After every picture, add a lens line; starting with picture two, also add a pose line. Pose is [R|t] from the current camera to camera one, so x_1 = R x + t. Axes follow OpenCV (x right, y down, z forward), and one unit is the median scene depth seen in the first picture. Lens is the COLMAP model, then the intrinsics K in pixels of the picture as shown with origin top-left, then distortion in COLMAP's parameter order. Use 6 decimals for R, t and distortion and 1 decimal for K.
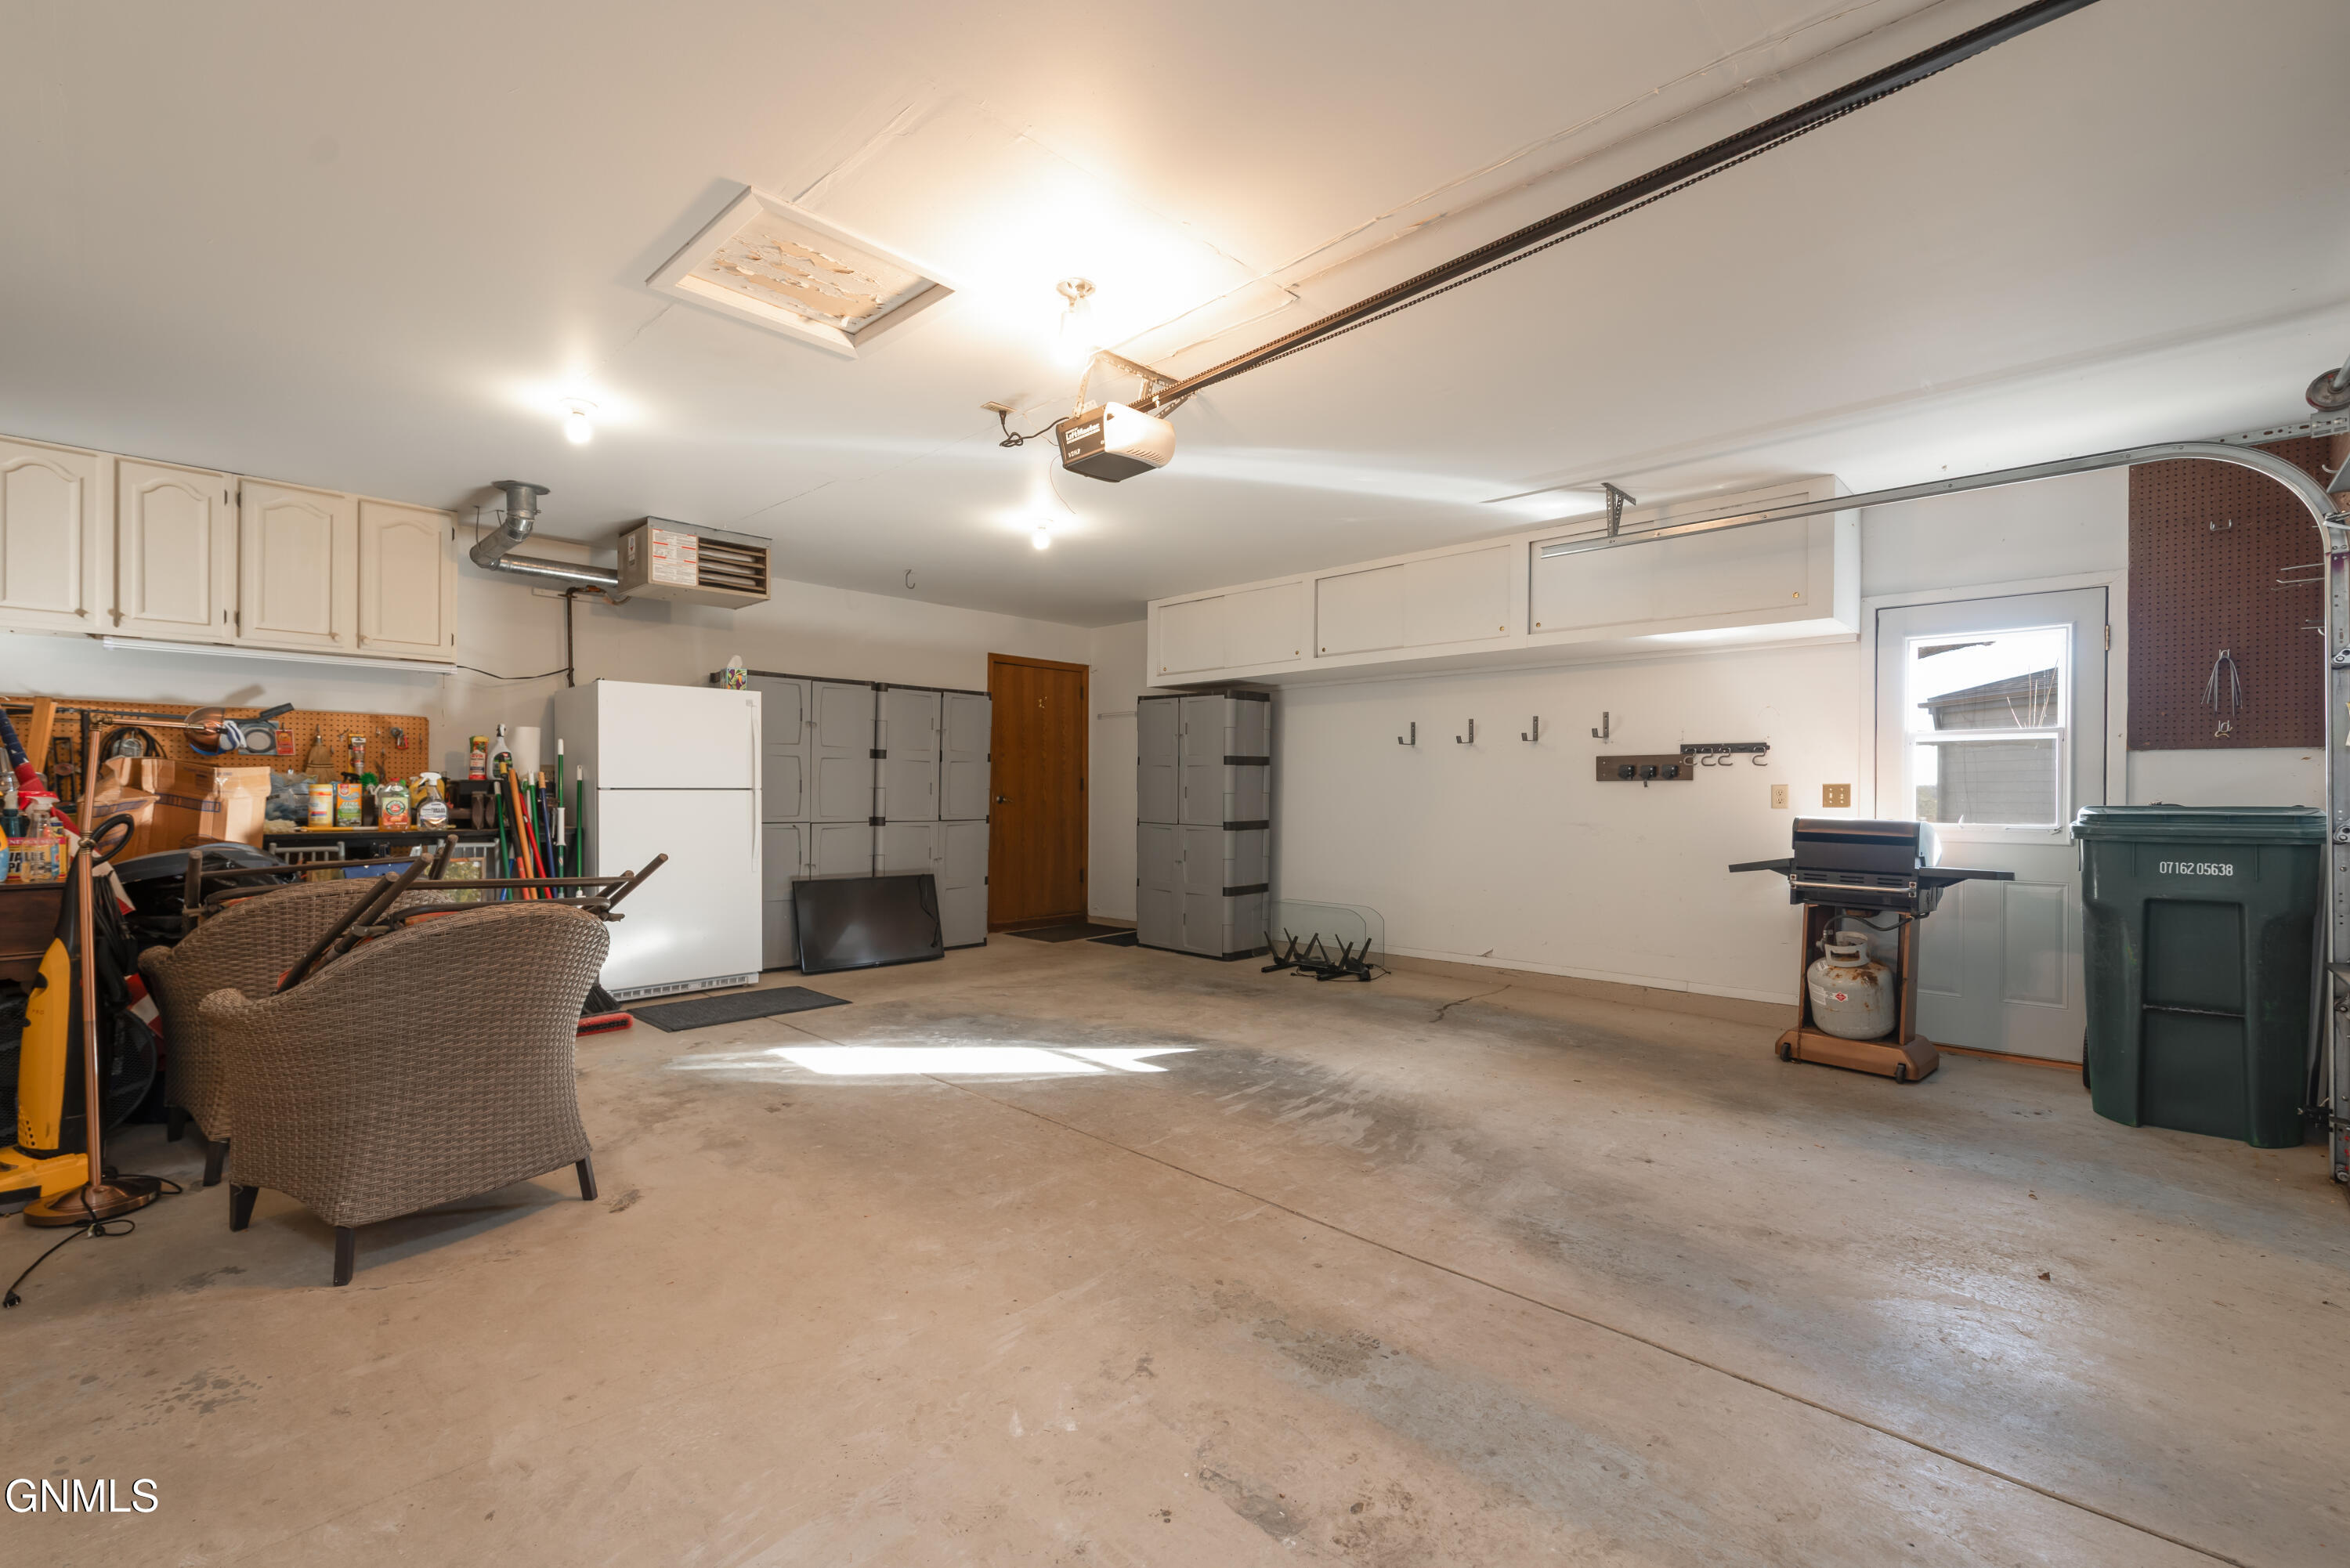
lens RADIAL K [[1007.4, 0, 1171.3], [0, 1007.4, 803.1], [0, 0, 1]] dist [0.000447, 0.000021]
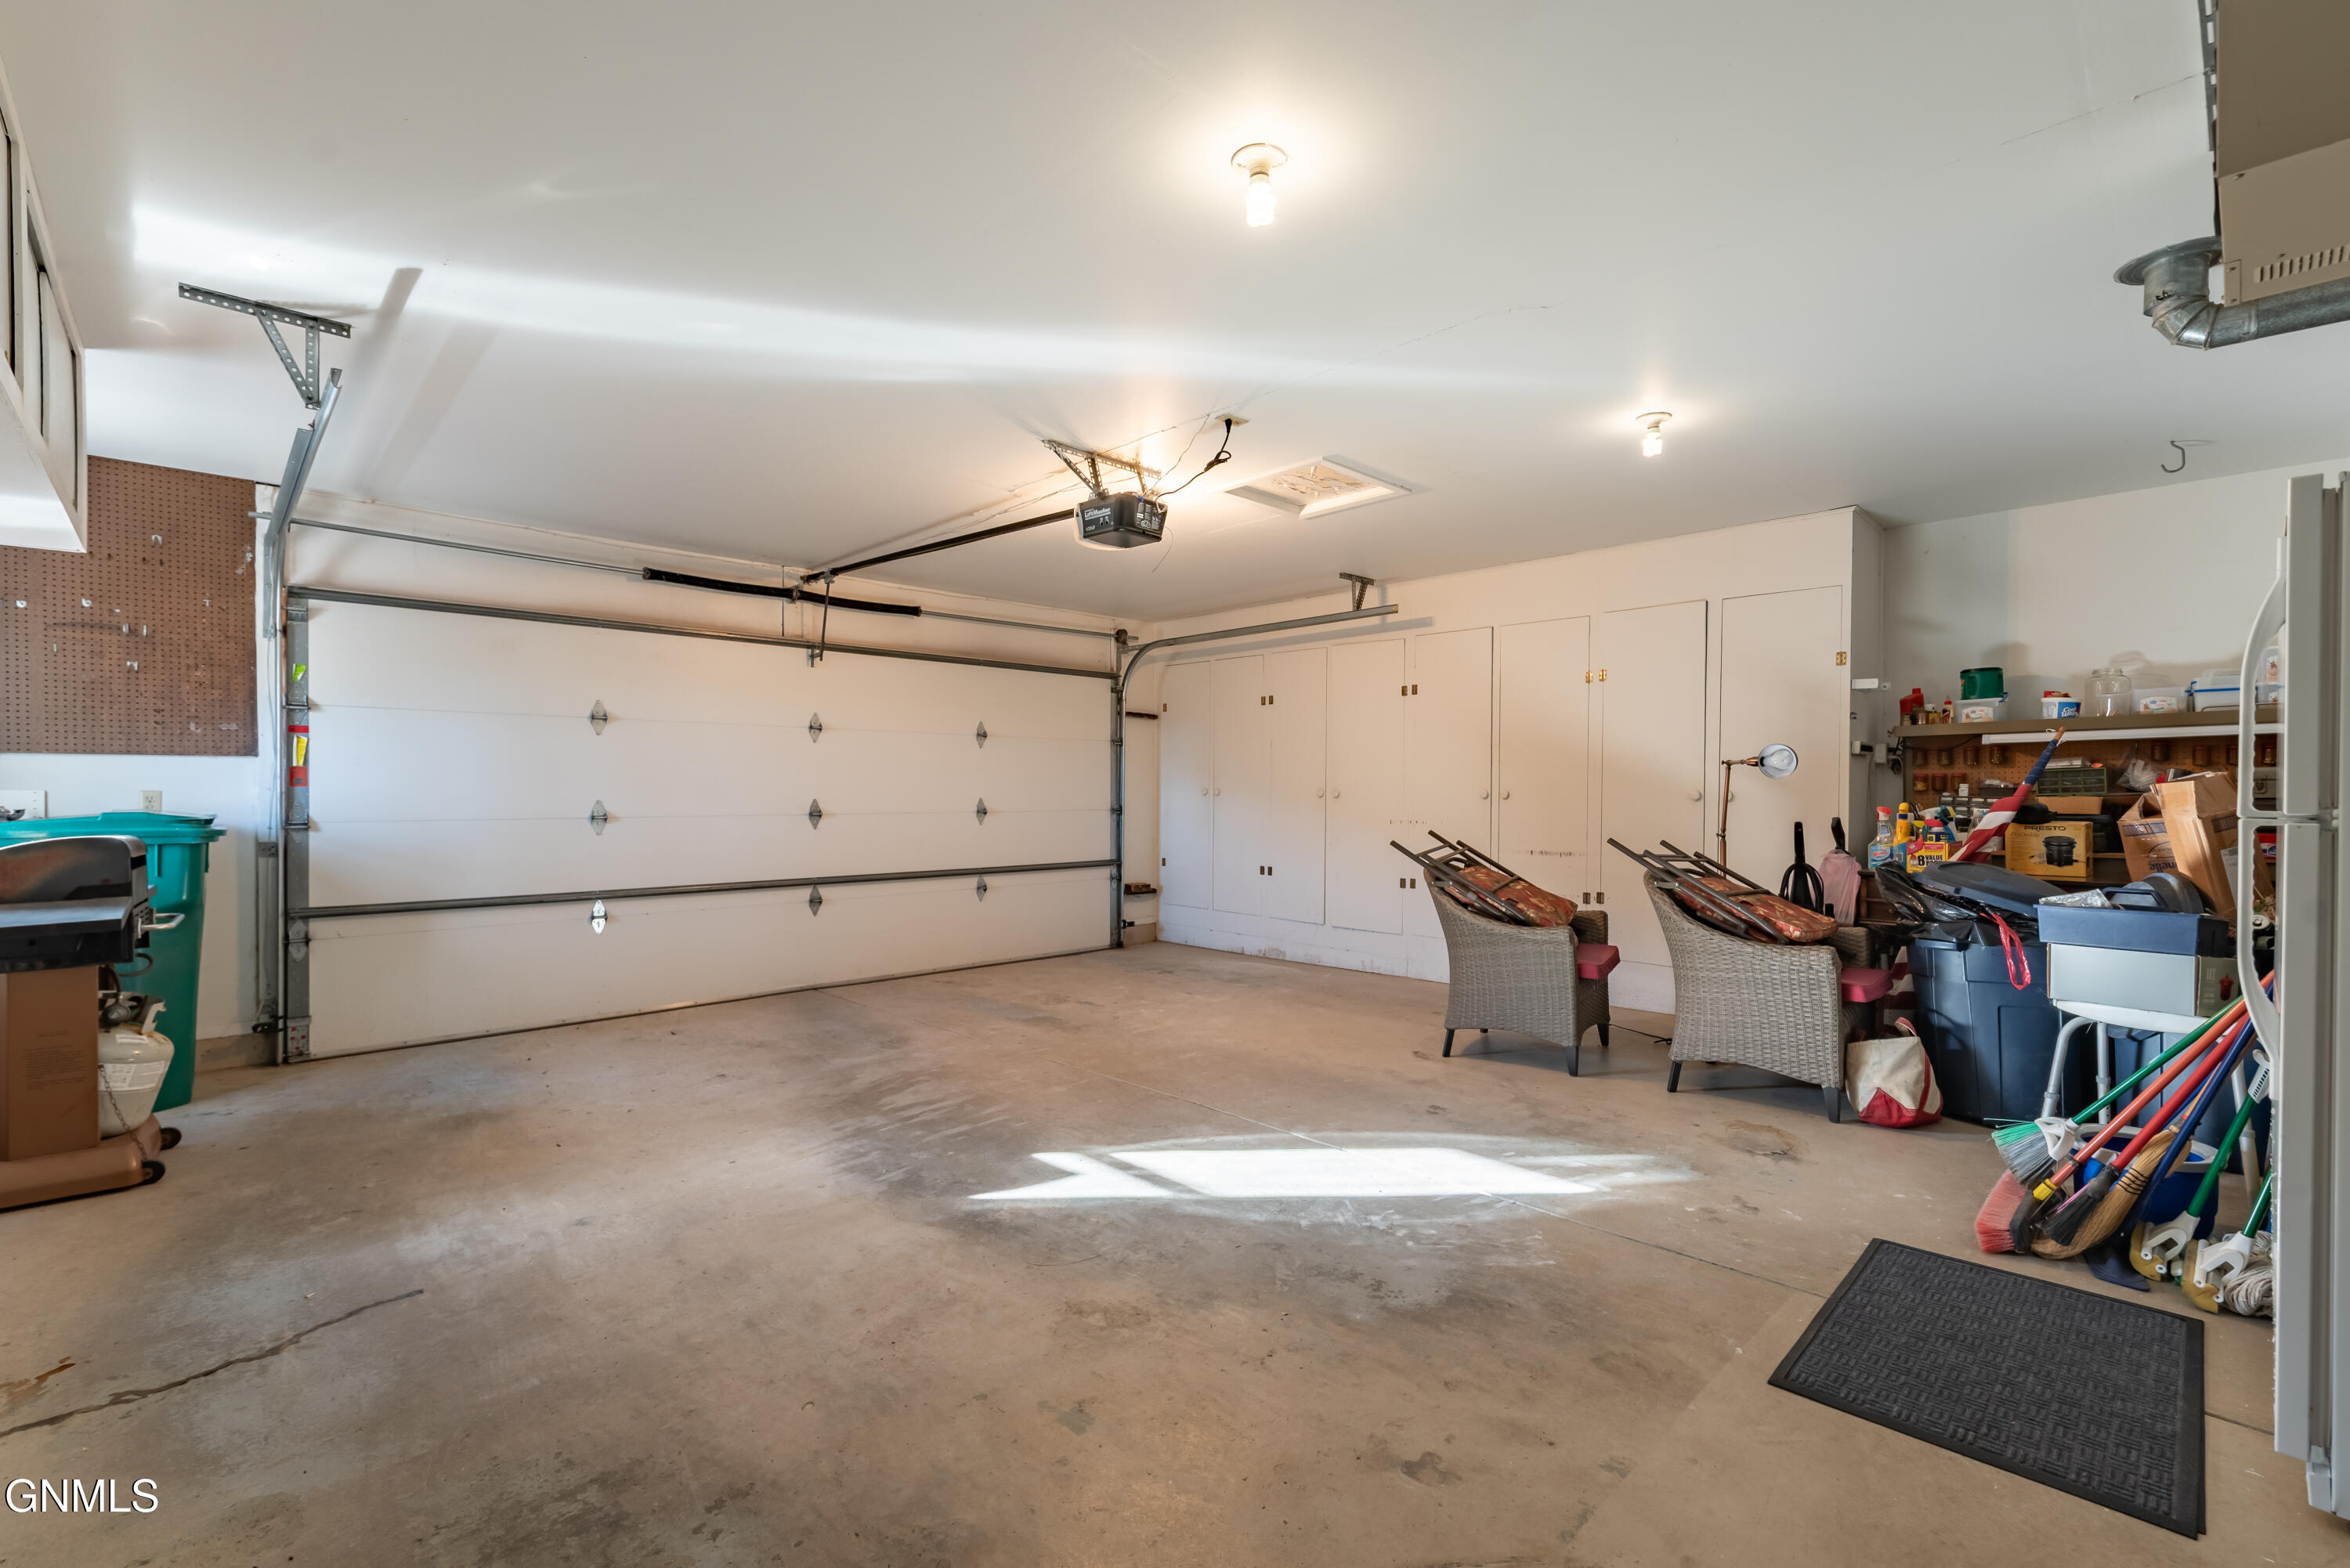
lens RADIAL K [[1014.1, 0, 1175.0], [0, 1014.1, 782.9], [0, 0, 1]] dist [-0.000052, -0.000724]
pose [[-0.998974, -0.005641, 0.044926, -0.164652], [-0.005411, 0.999972, 0.005244, -0.038364], [-0.044954, 0.004996, -0.998977, 2.029769]]
